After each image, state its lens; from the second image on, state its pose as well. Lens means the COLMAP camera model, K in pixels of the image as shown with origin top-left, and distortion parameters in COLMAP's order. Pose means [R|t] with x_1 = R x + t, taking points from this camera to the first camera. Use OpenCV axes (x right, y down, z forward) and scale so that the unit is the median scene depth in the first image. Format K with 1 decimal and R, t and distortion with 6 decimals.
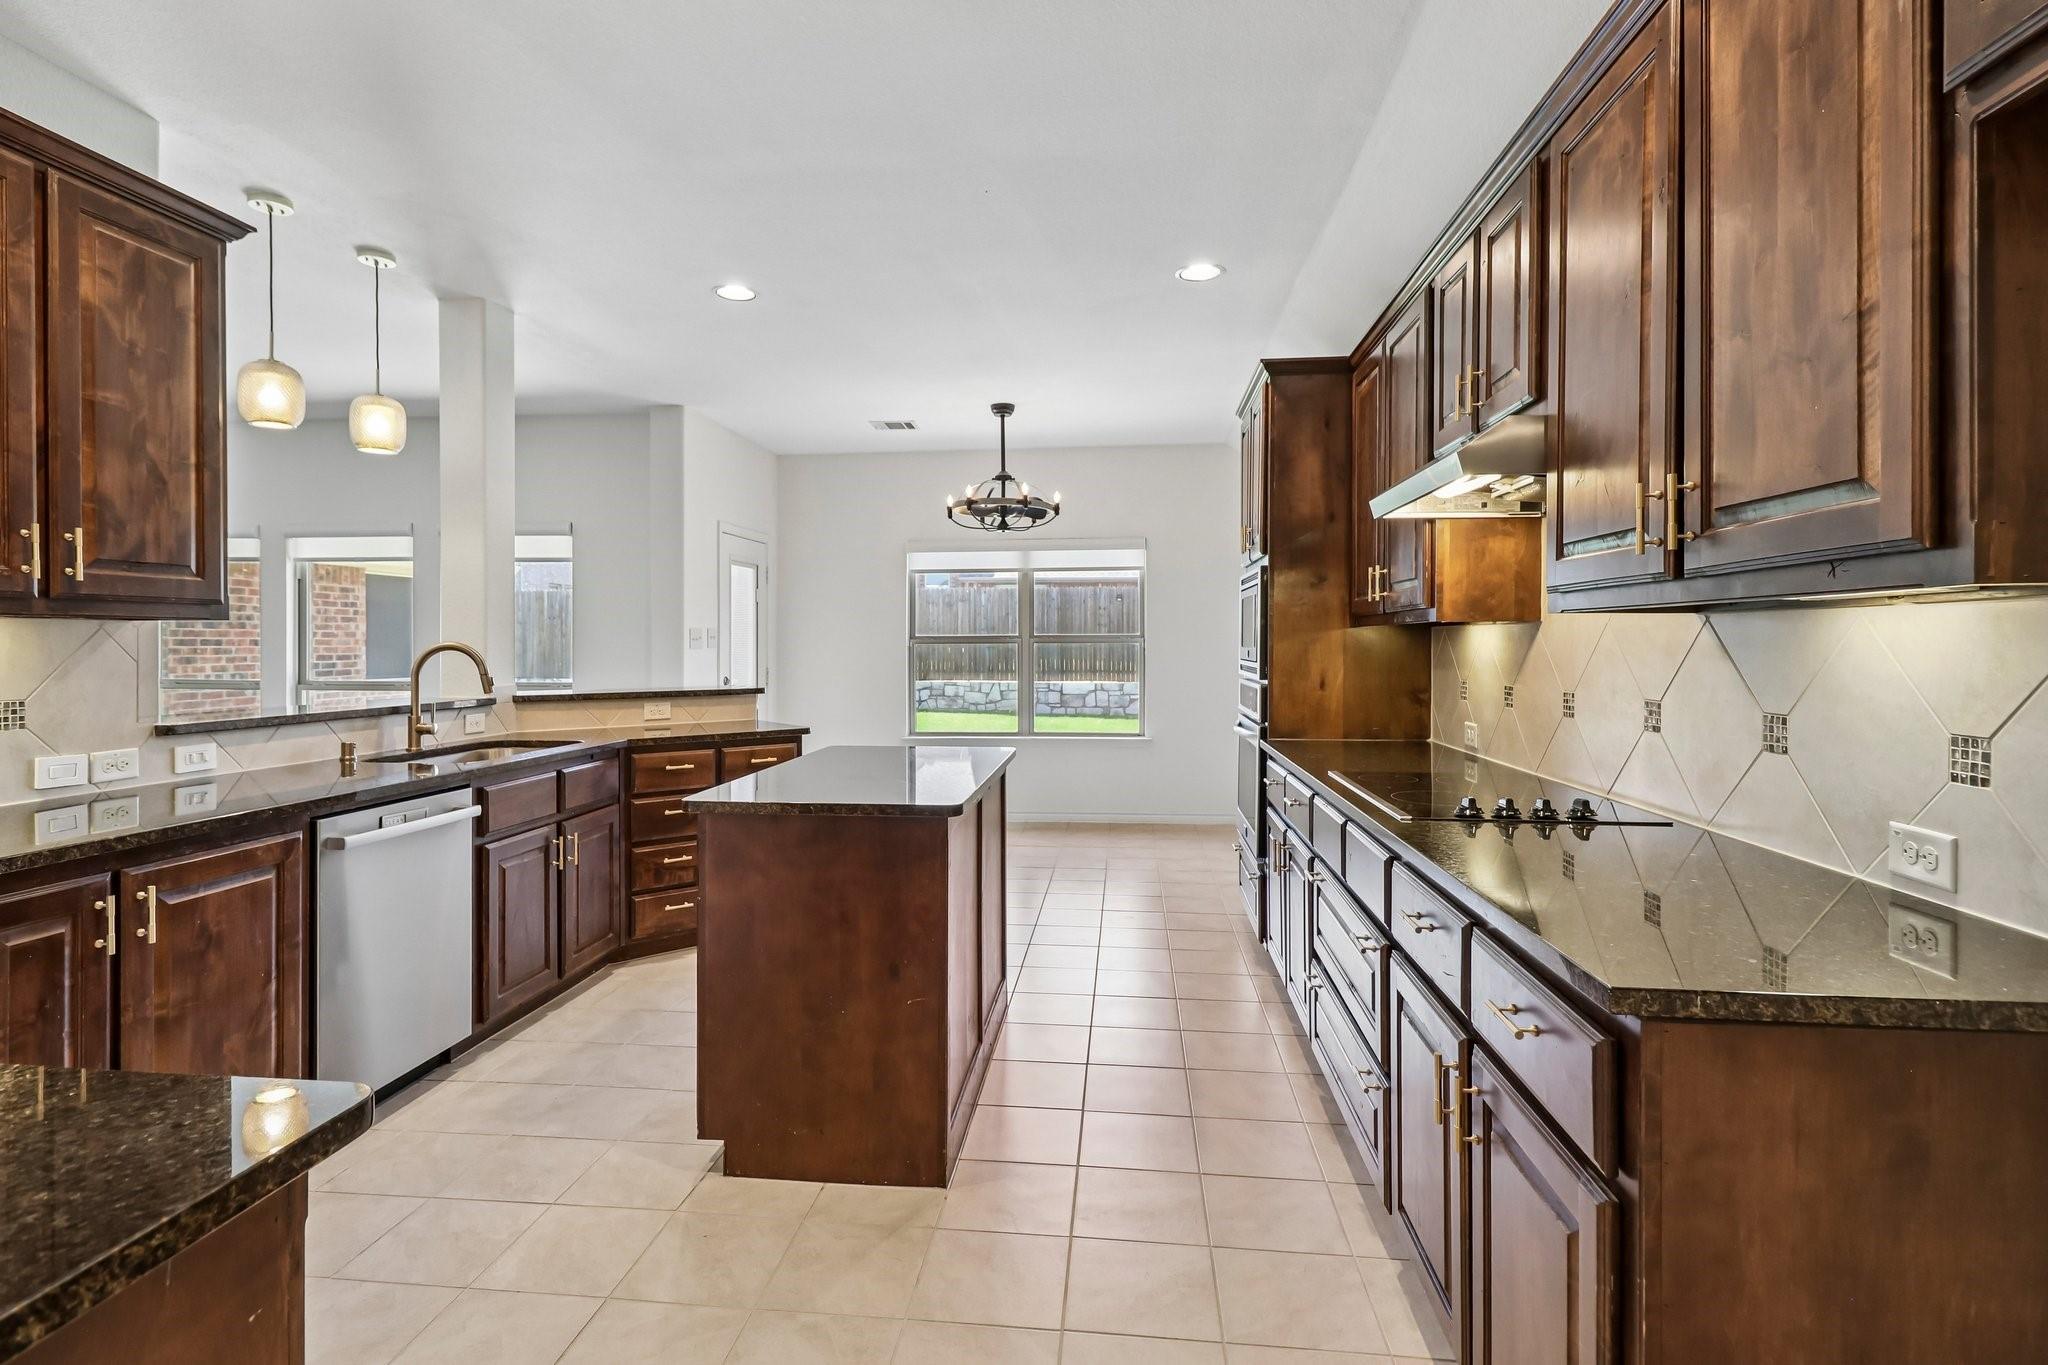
lens RADIAL K [[1003.7, 0, 1021.0], [0, 1003.7, 645.8], [0, 0, 1]] dist [0.002269, 0.000077]
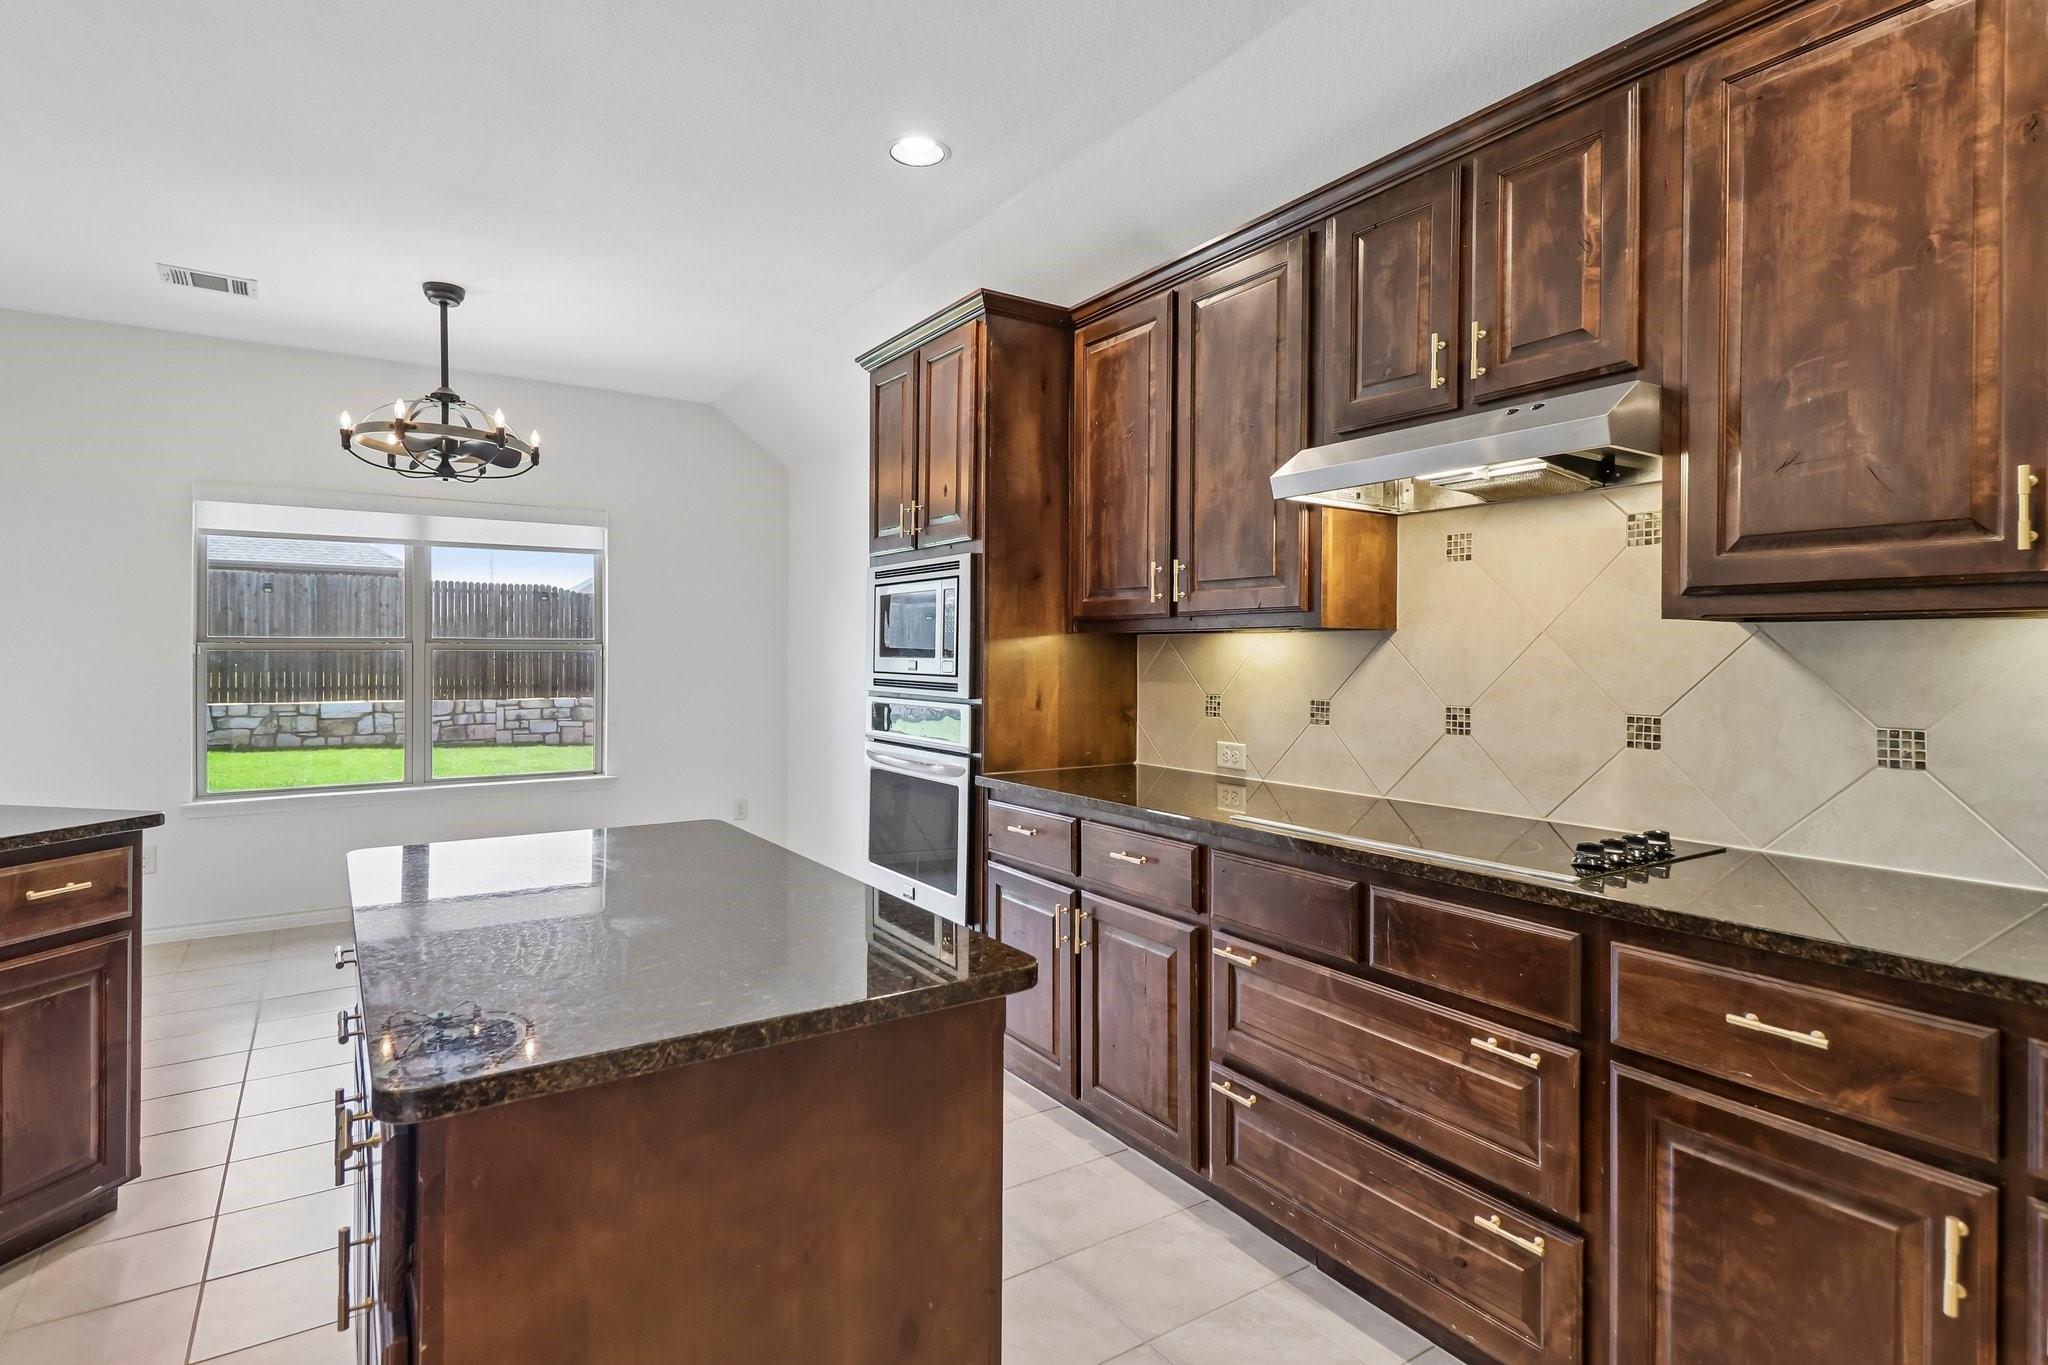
lens RADIAL K [[1029.4, 0, 1026.0], [0, 1029.4, 659.0], [0, 0, 1]] dist [0.026930, -0.015929]
pose [[0.767698, 0.002463, 0.640807, -0.244521], [-0.004343, 0.999990, 0.001359, 0.001558], [-0.640797, -0.003826, 0.767701, 0.355993]]
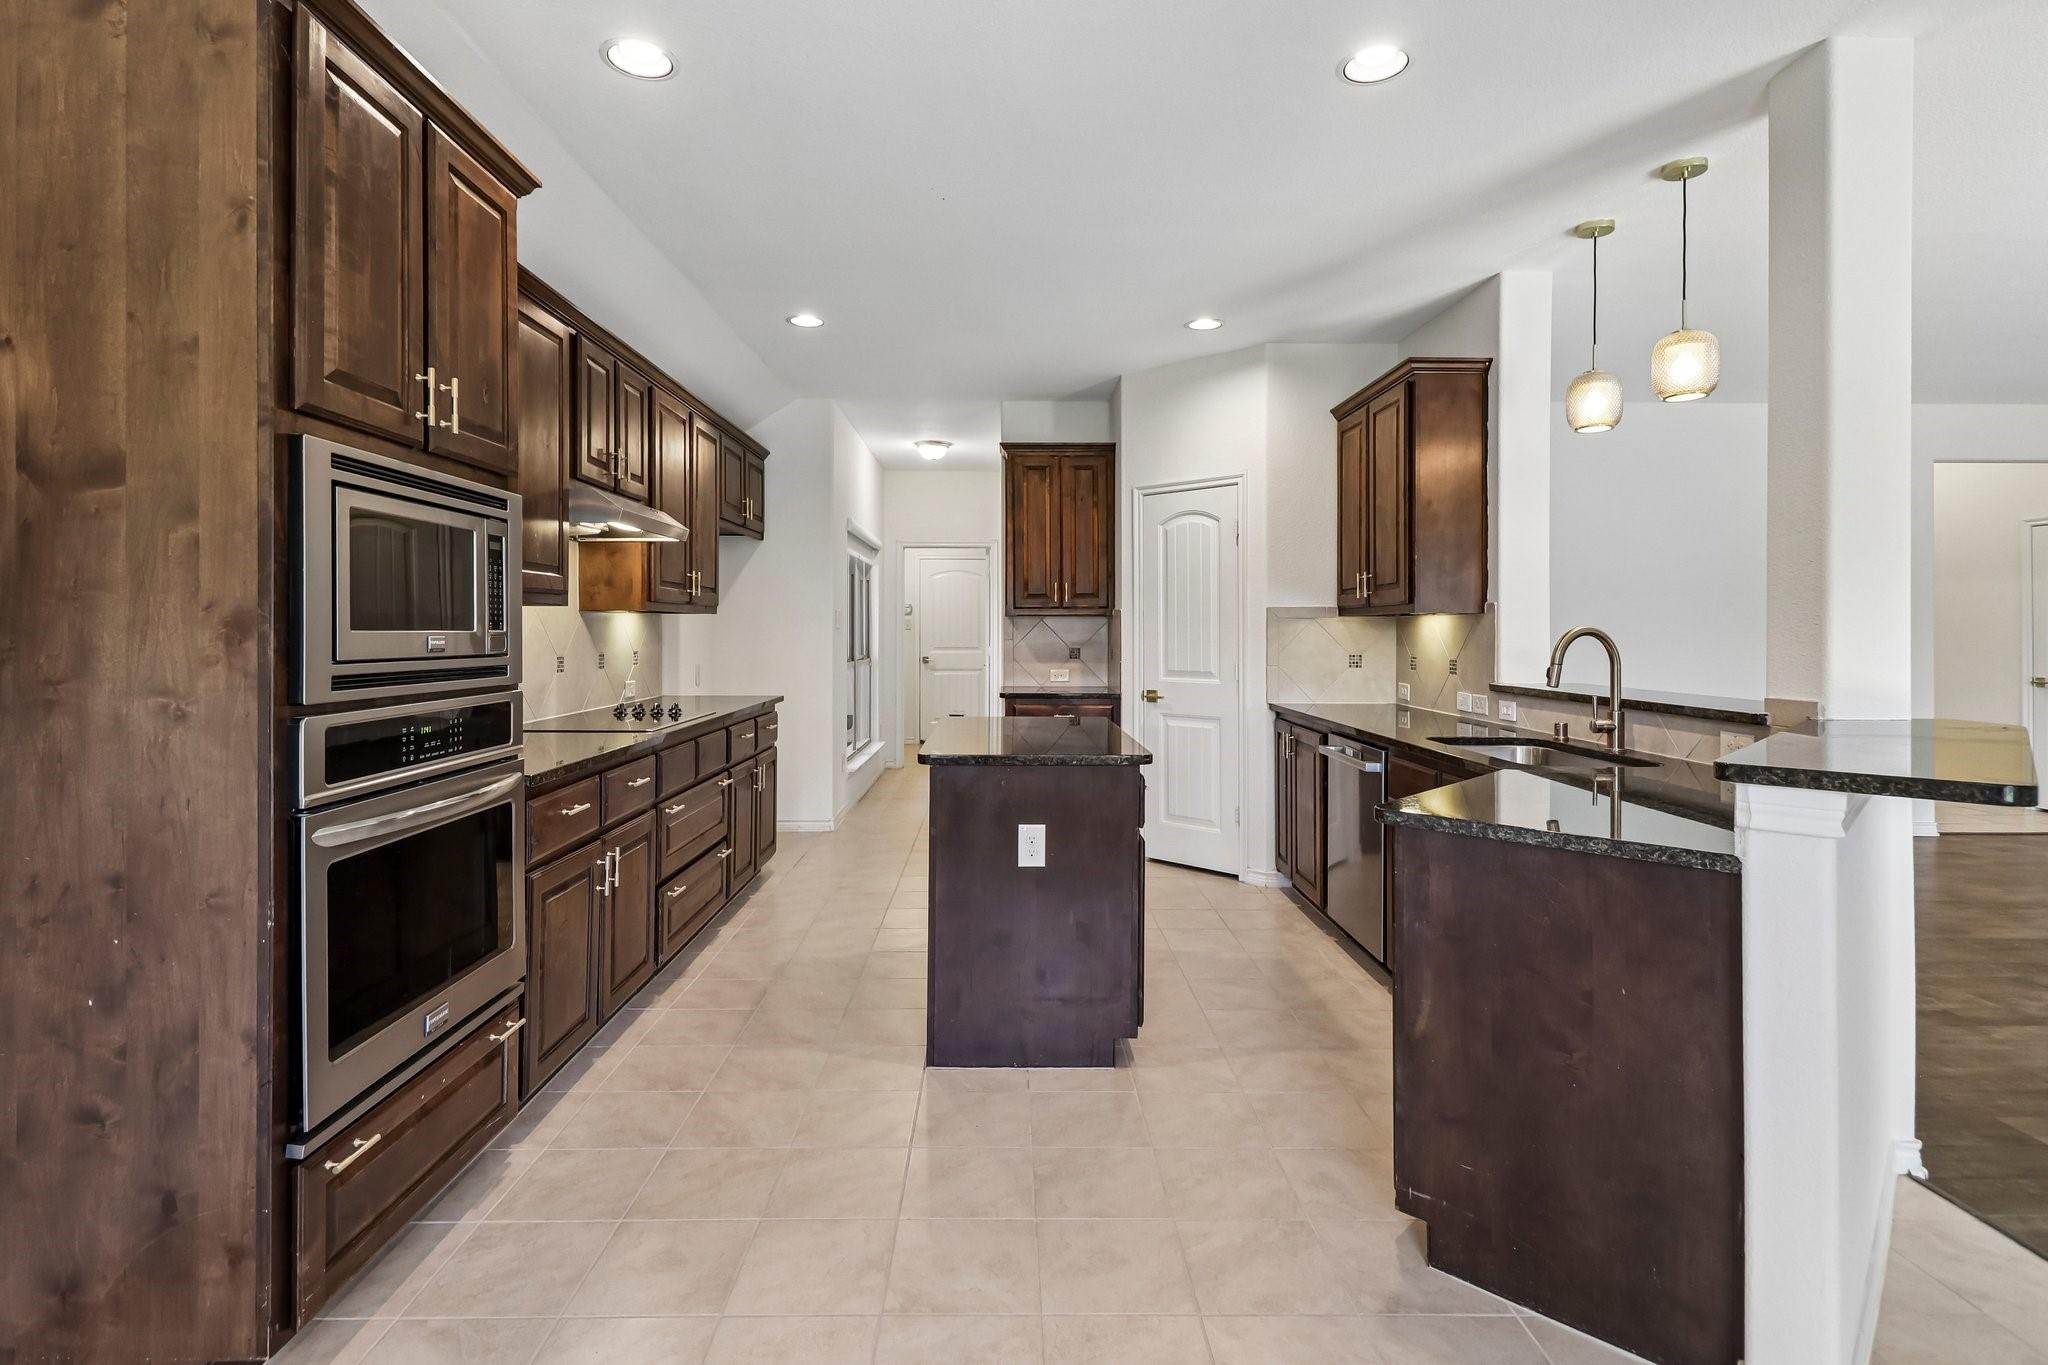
lens RADIAL K [[995.1, 0, 1024.3], [0, 995.1, 627.7], [0, 0, 1]] dist [-0.000841, -0.000420]
pose [[-0.991262, -0.002062, -0.131888, 0.014437], [-0.002265, 0.999996, 0.001390, -0.001028], [0.131885, 0.001676, -0.991264, 1.655088]]
